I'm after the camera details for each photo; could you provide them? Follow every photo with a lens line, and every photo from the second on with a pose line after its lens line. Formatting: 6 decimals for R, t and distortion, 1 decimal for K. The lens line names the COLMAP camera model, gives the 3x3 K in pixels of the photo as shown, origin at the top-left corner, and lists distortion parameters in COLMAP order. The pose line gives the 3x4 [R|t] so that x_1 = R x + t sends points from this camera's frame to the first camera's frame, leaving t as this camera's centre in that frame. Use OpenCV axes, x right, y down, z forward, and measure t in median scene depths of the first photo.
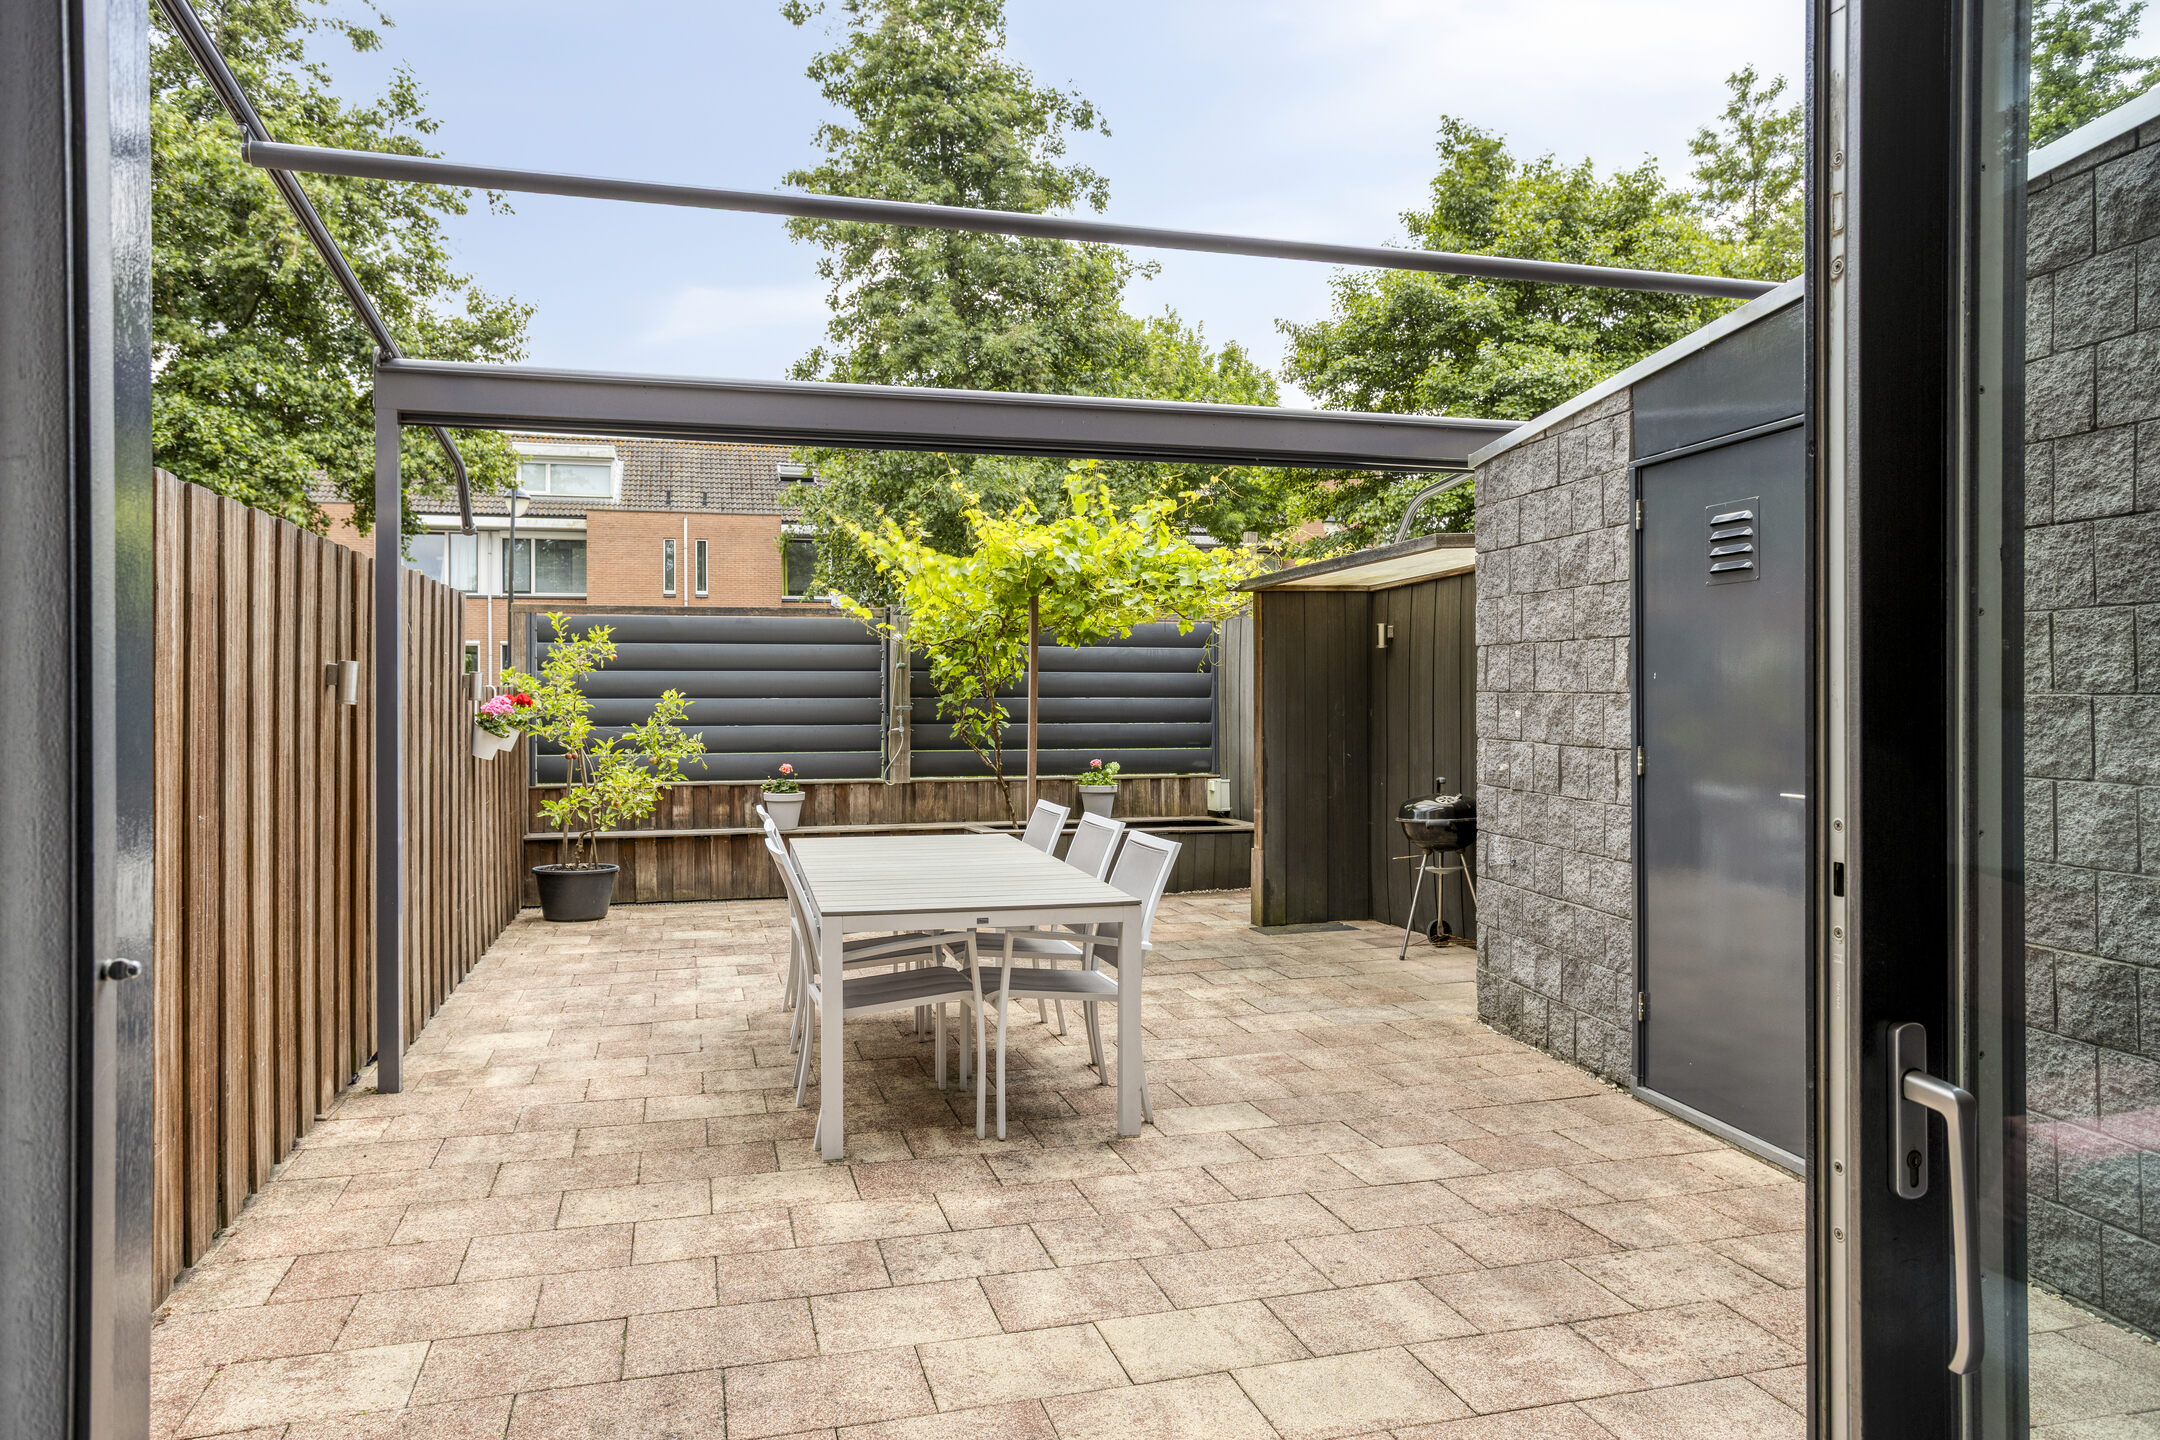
lens RADIAL K [[1393.7, 0, 1061.4], [0, 1393.7, 690.8], [0, 0, 1]] dist [-0.005364, 0.015417]
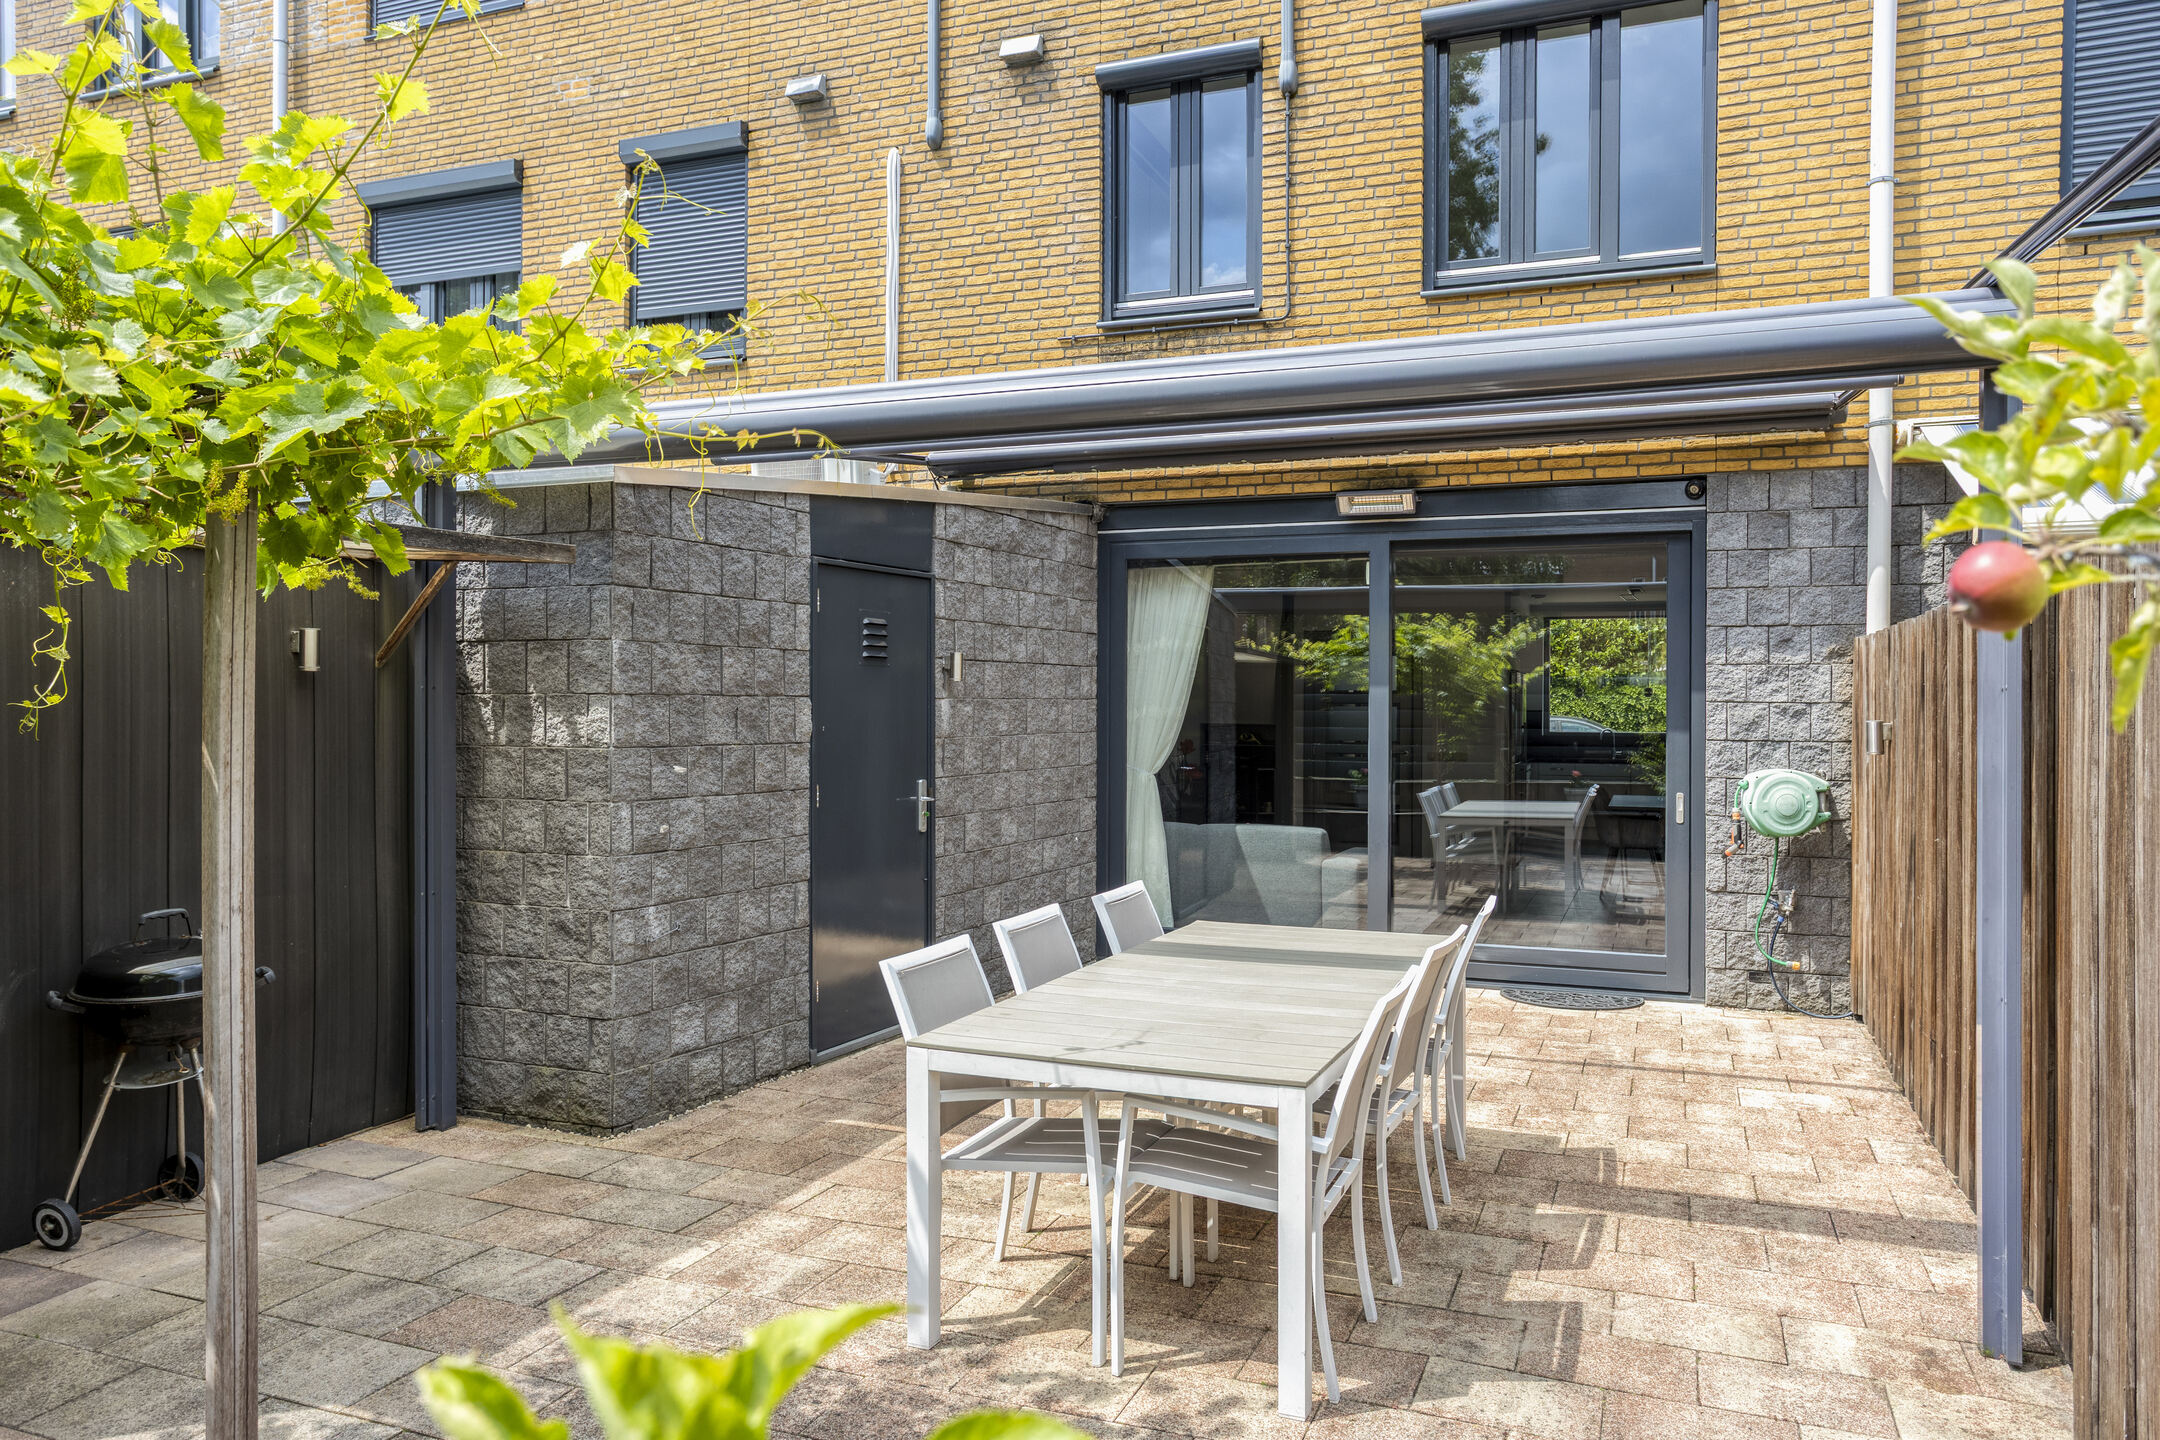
lens RADIAL K [[1534.4, 0, 1069.8], [0, 1534.4, 714.6], [0, 0, 1]] dist [-0.005494, 0.005747]
pose [[-0.800659, -0.003887, 0.599107, -0.334958], [-0.001210, 0.999987, 0.004872, -0.017225], [-0.599119, 0.003176, -0.800654, 1.105150]]
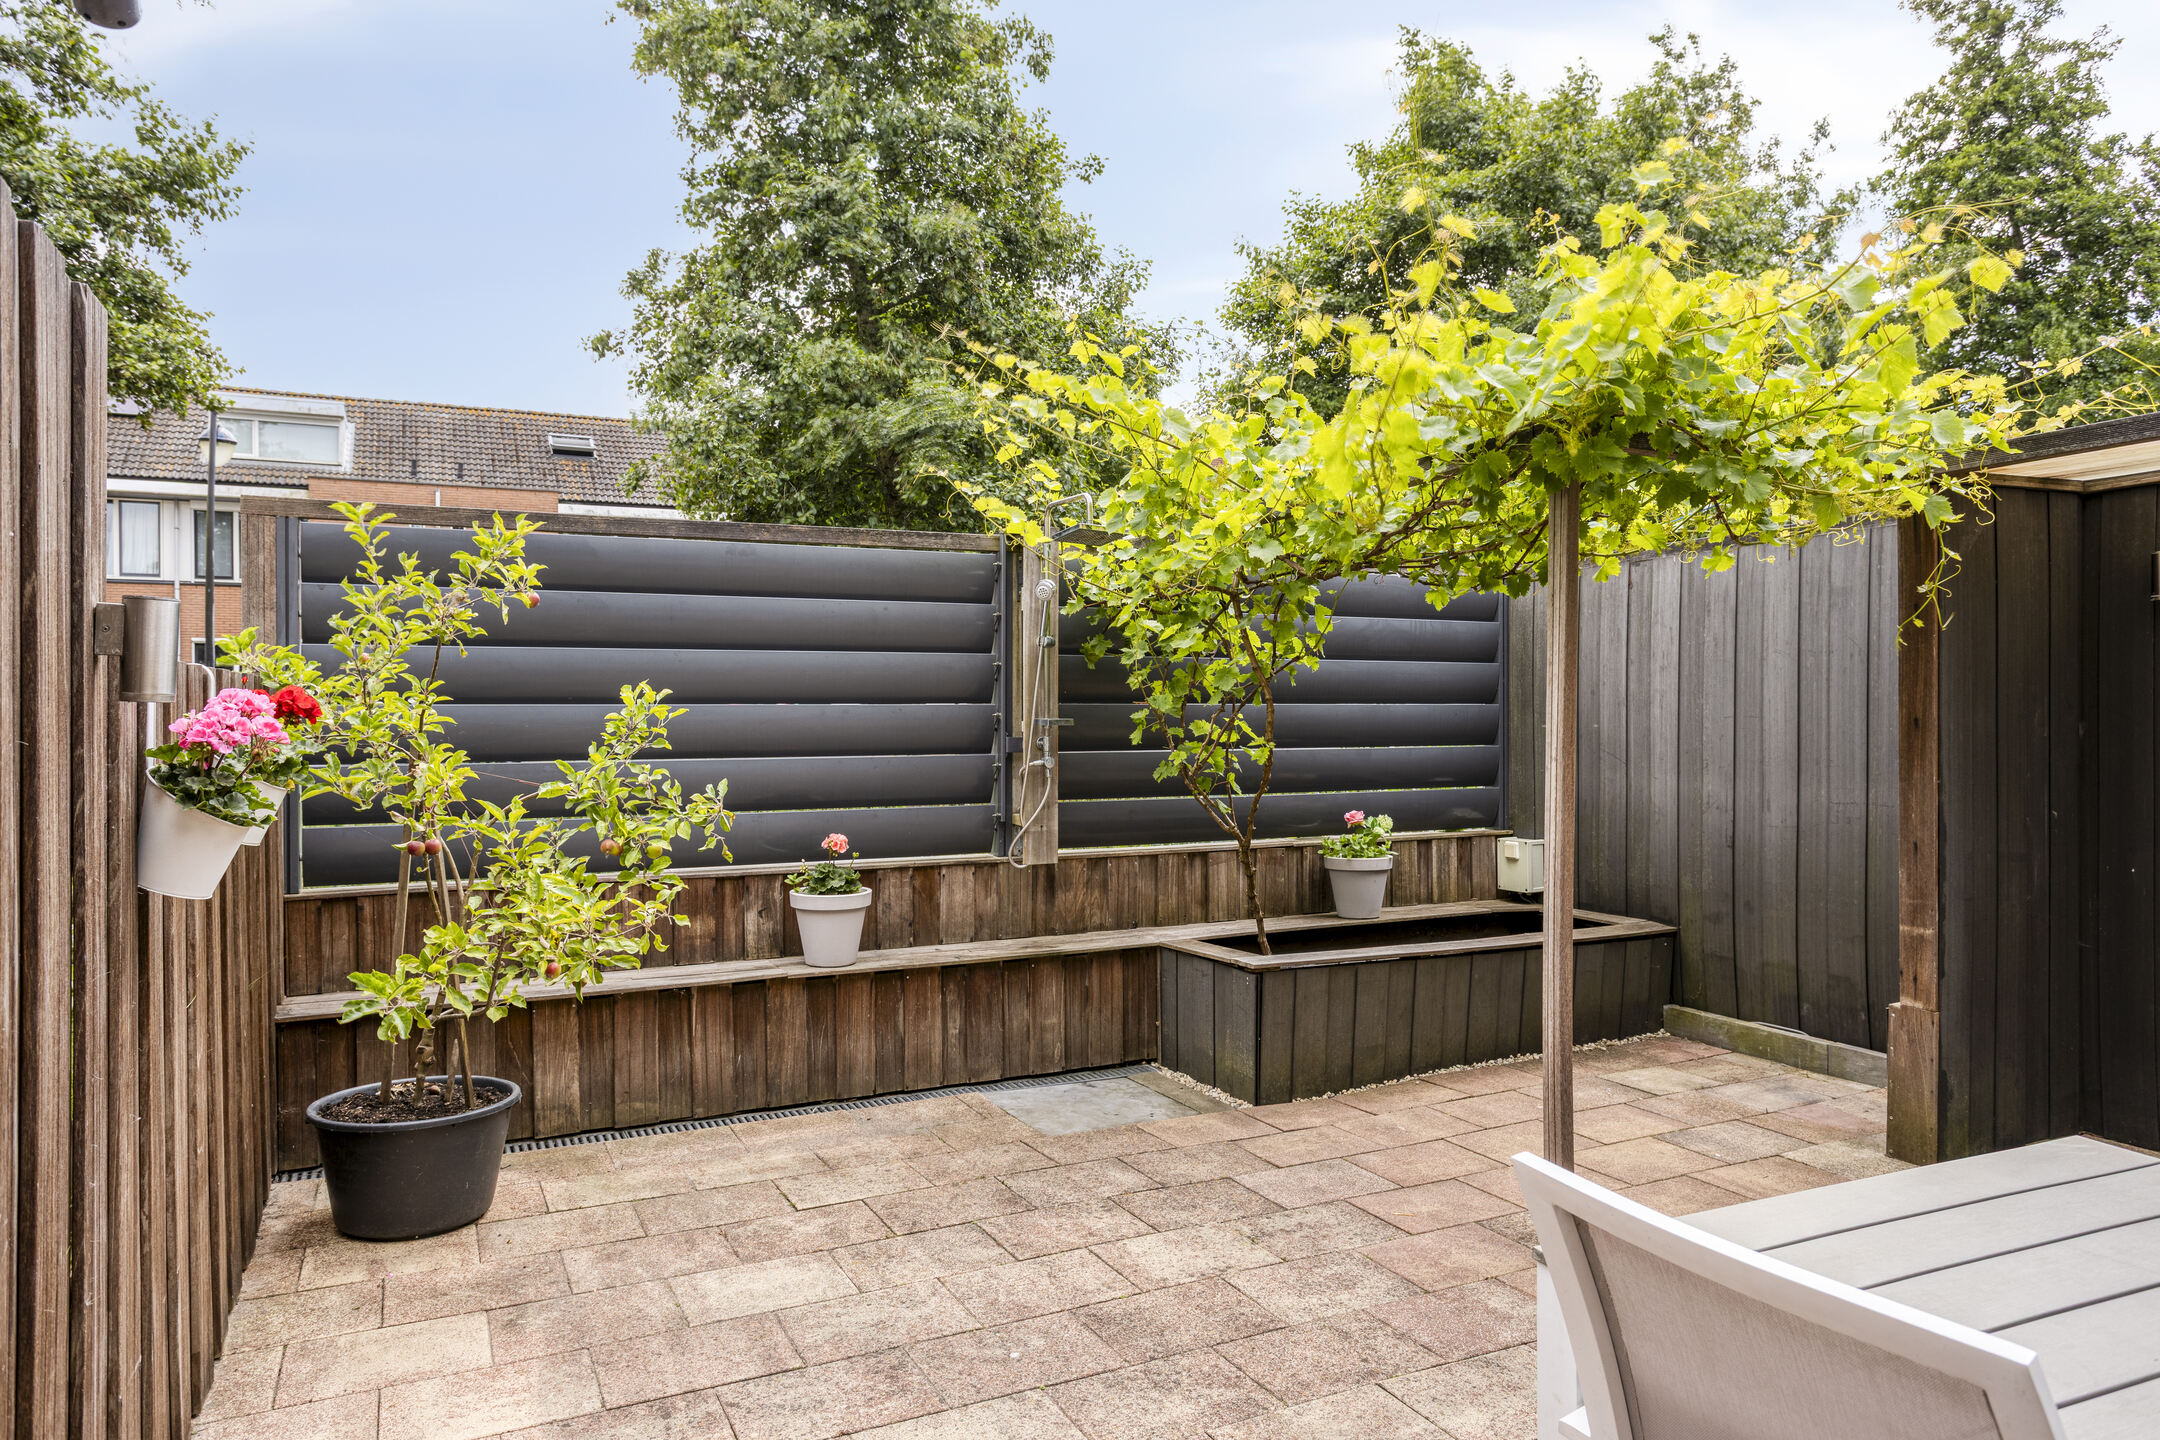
lens RADIAL K [[1393.7, 0, 1074.2], [0, 1393.7, 714.9], [0, 0, 1]] dist [-0.005364, 0.015417]
pose [[0.983351, -0.002580, 0.181698, -0.210812], [0.000968, 0.999959, 0.008958, 0.005180], [-0.181713, -0.008633, 0.983314, 0.504569]]
